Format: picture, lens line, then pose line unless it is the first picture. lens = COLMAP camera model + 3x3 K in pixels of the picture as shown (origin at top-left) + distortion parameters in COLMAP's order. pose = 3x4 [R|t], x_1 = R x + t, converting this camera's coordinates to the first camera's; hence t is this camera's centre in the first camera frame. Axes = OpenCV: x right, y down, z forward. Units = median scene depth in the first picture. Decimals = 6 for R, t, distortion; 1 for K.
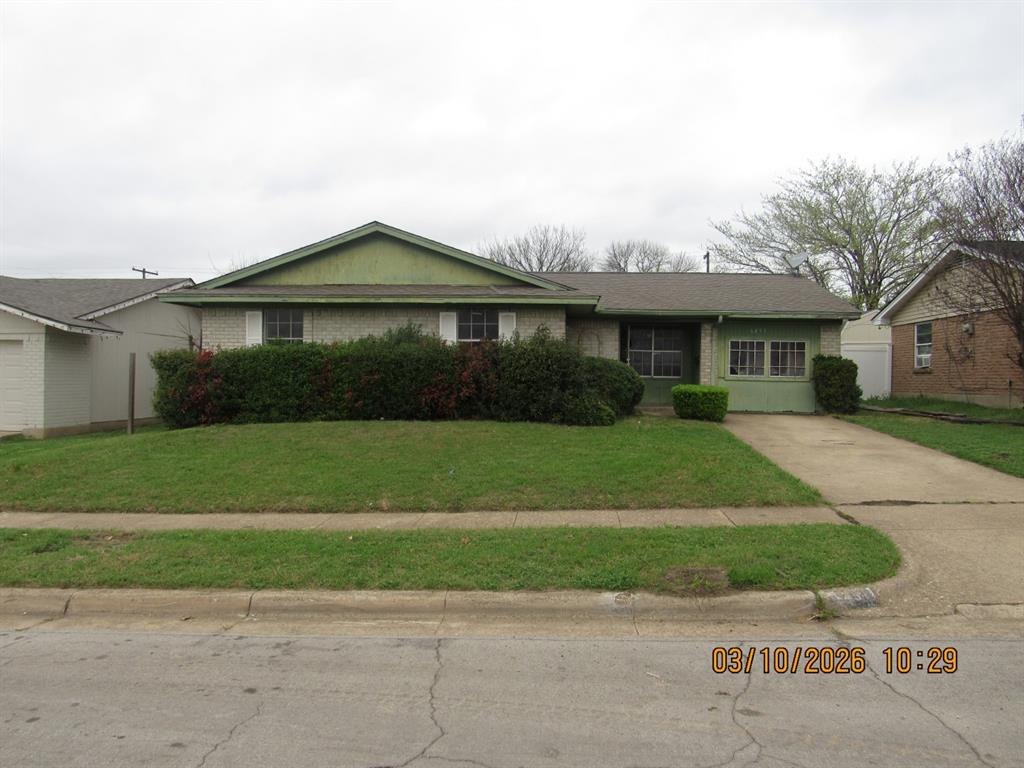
lens RADIAL K [[728.7, 0, 510.1], [0, 728.7, 385.6], [0, 0, 1]] dist [-0.030298, 0.006782]
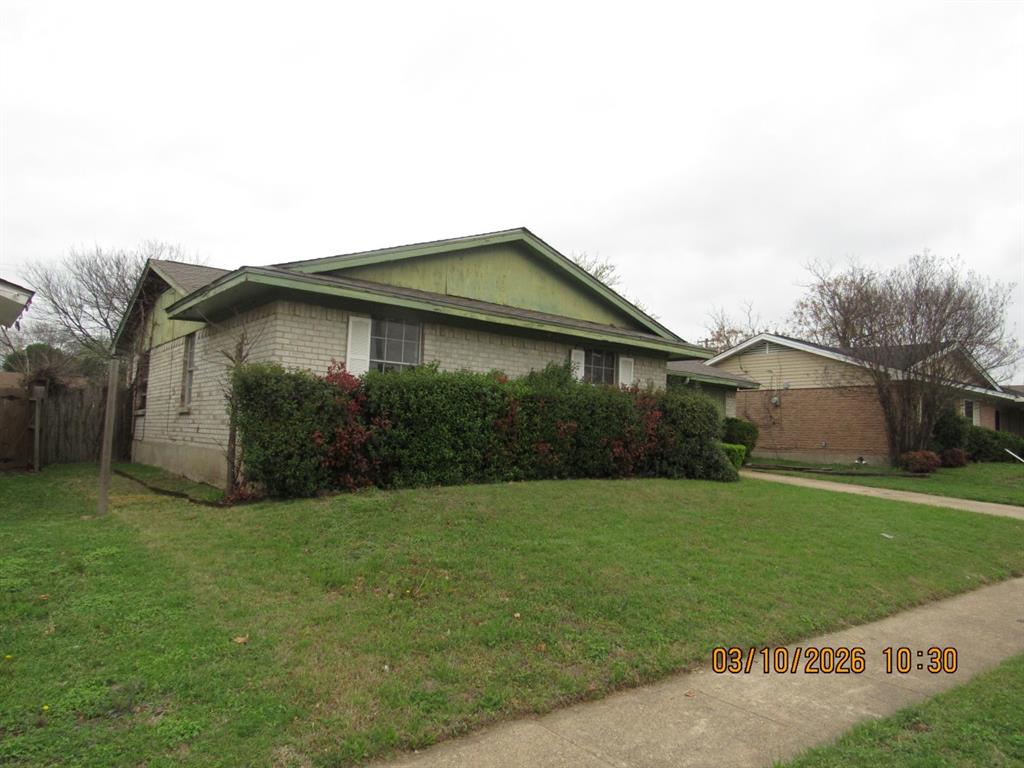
lens RADIAL K [[728.7, 0, 514.3], [0, 728.7, 385.9], [0, 0, 1]] dist [-0.030298, 0.006782]
pose [[0.736815, 0.071564, 0.672296, -0.715378], [-0.025729, 0.996630, -0.077890, 0.009023], [-0.675604, 0.040093, 0.736173, 0.427900]]
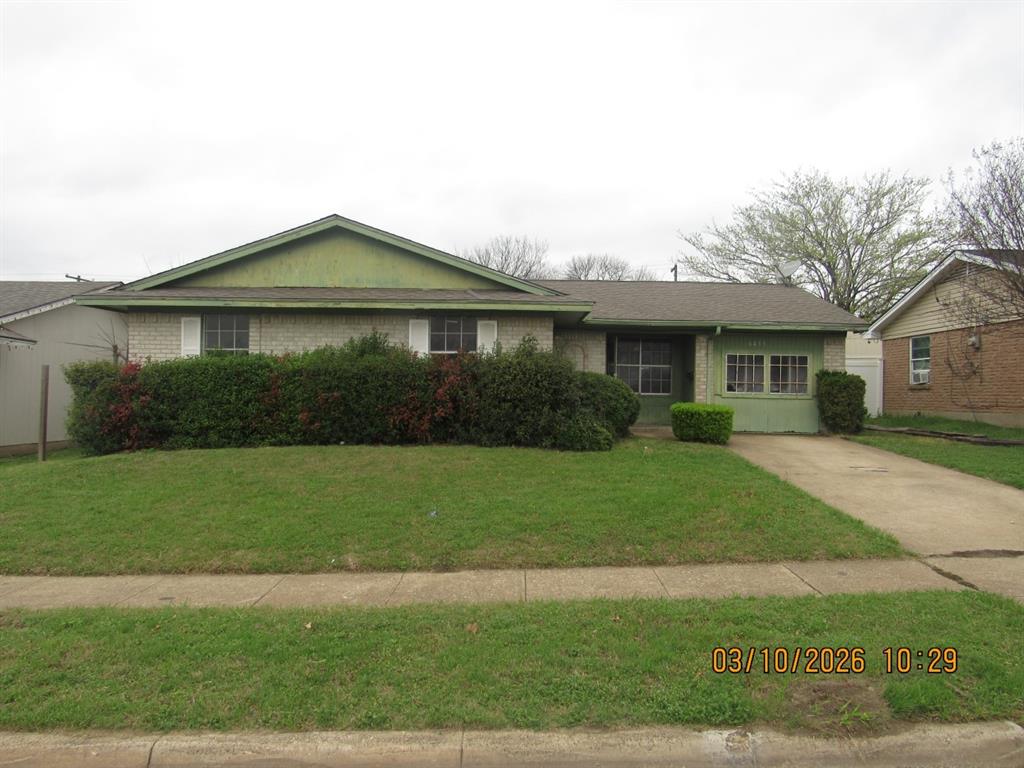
lens RADIAL K [[728.7, 0, 510.5], [0, 728.7, 385.2], [0, 0, 1]] dist [-0.030298, 0.006782]
pose [[0.997976, 0.001581, 0.063565, -0.031456], [-0.000238, 0.999777, -0.021132, -0.004279], [-0.063584, 0.021074, 0.997754, 0.128143]]
